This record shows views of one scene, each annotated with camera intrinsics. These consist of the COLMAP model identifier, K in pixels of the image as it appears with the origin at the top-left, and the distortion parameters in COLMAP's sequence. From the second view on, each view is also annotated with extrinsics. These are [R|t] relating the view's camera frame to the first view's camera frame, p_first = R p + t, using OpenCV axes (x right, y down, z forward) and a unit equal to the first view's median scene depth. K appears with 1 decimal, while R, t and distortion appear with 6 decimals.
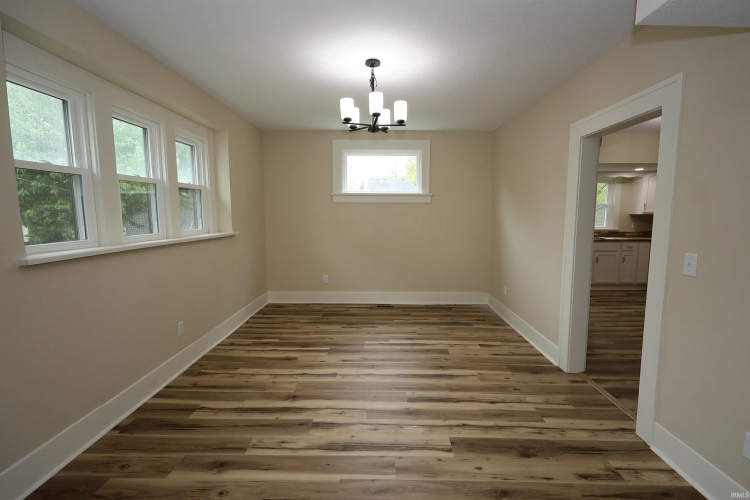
lens RADIAL K [[344.1, 0, 378.2], [0, 344.1, 248.2], [0, 0, 1]] dist [-0.001474, -0.000462]
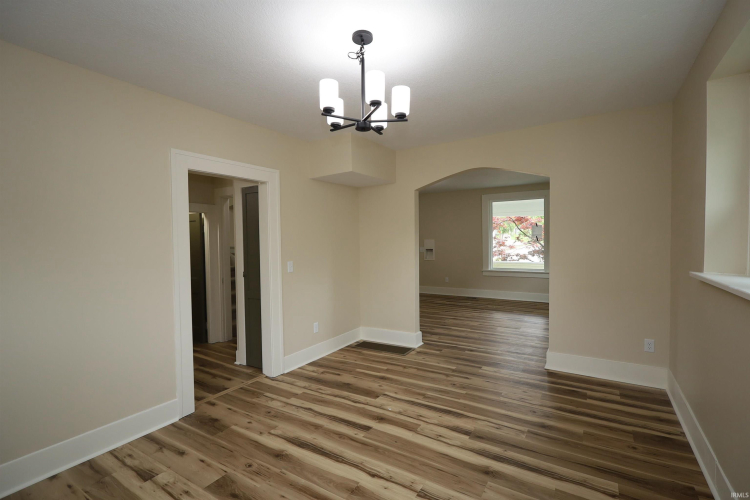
lens RADIAL K [[344.1, 0, 378.2], [0, 344.1, 248.2], [0, 0, 1]] dist [-0.001474, -0.000462]
pose [[-0.848348, 0.001422, 0.529437, -0.484036], [0.072278, 0.990945, 0.113155, -0.195749], [-0.524482, 0.134261, -0.840769, 1.849846]]
